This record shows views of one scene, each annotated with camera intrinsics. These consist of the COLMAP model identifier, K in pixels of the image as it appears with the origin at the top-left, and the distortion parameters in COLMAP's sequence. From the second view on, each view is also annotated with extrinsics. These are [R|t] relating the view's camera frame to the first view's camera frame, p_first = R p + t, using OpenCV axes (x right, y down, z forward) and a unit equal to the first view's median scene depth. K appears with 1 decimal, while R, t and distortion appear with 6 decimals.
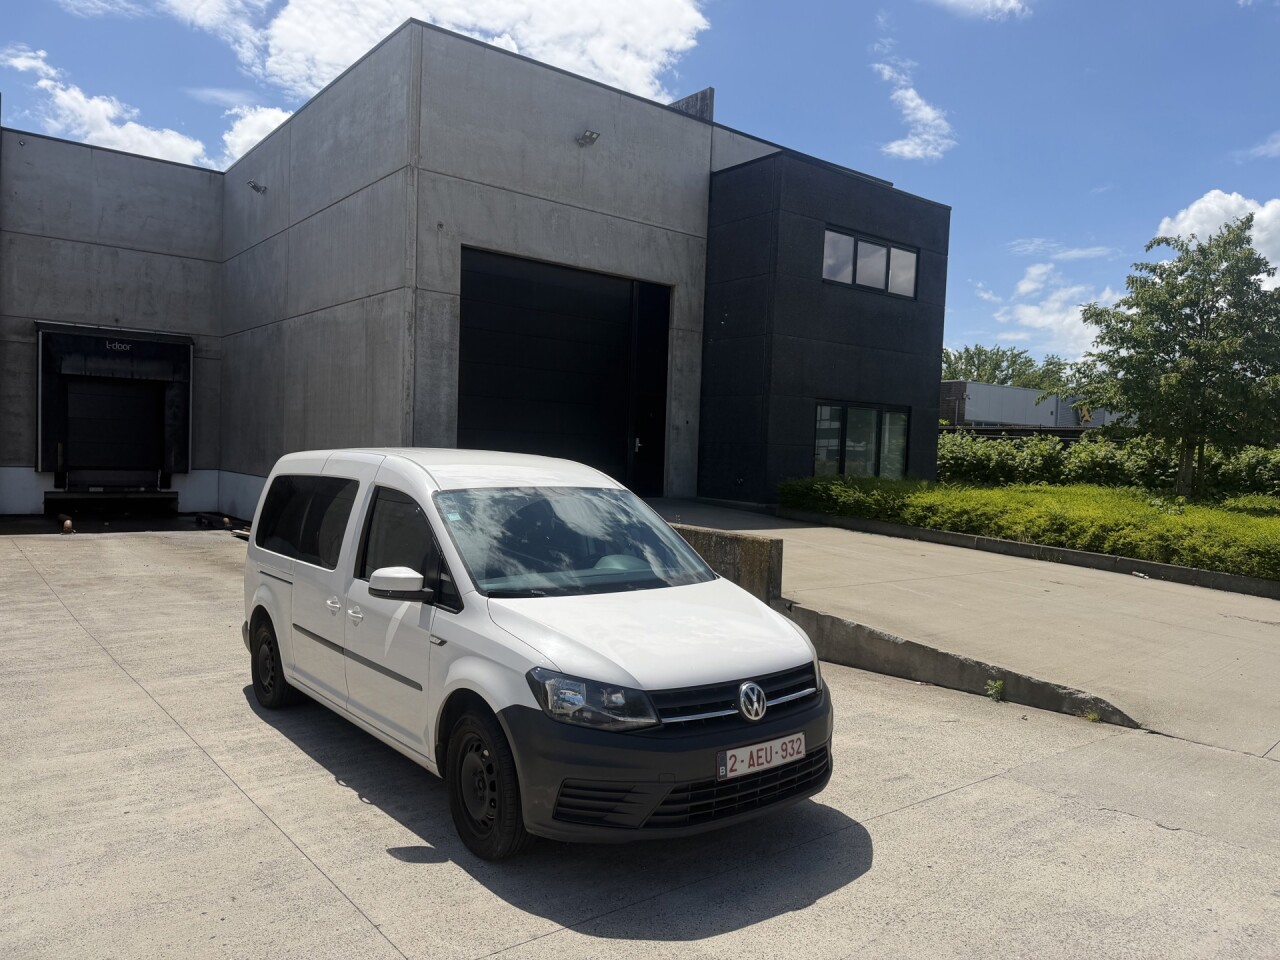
lens RADIAL K [[913.1, 0, 640.0], [0, 913.1, 480.0], [0, 0, 1]] dist [0.080868, -0.001214]
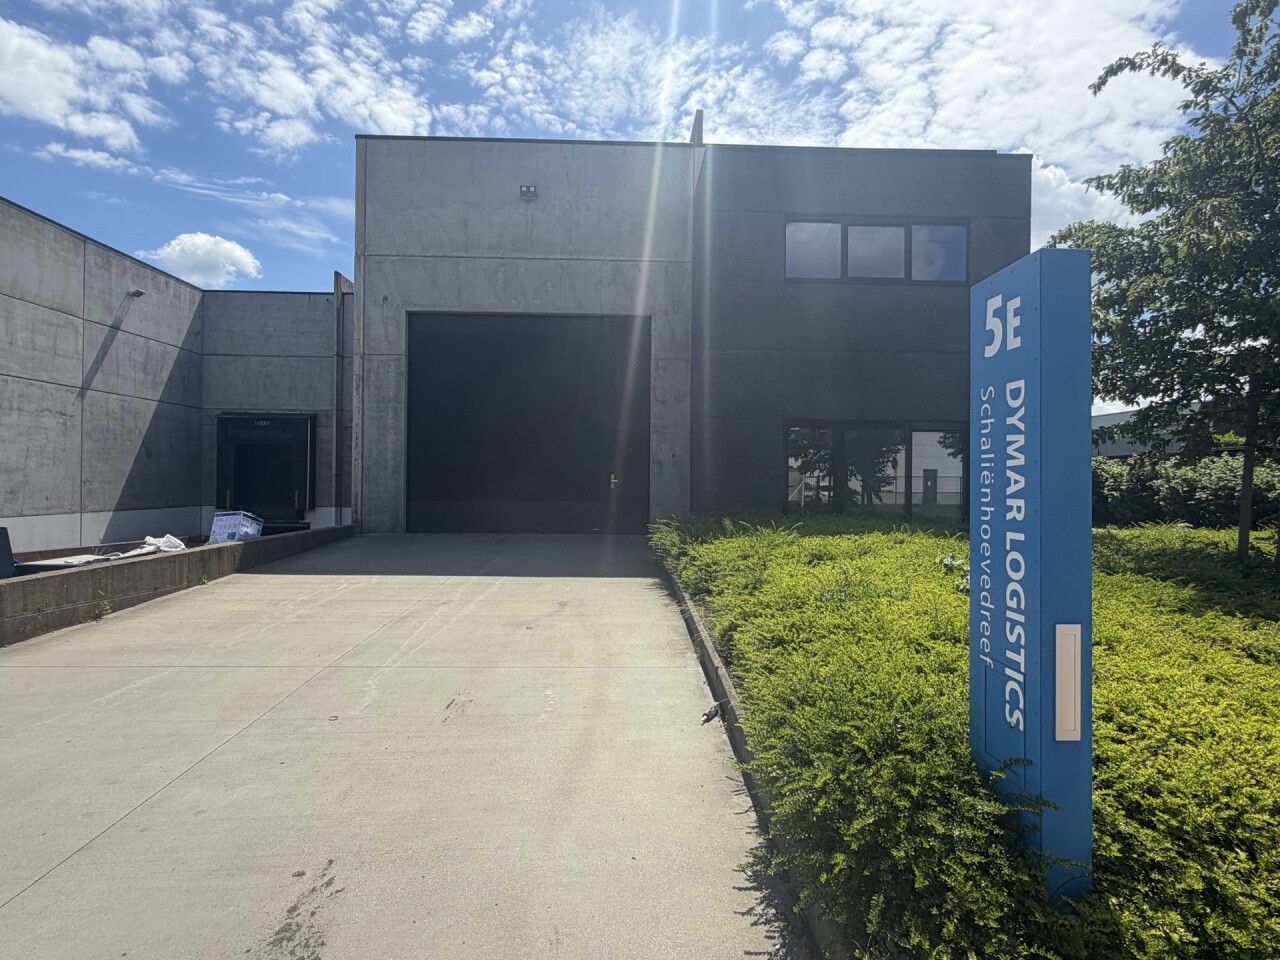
lens RADIAL K [[688.6, 0, 640.0], [0, 688.6, 480.0], [0, 0, 1]] dist [-0.005301, -0.000744]
pose [[0.795258, -0.025348, -0.605742, 0.554511], [-0.001957, 0.999013, -0.044373, -0.007354], [0.606269, 0.036473, 0.794423, 0.500013]]
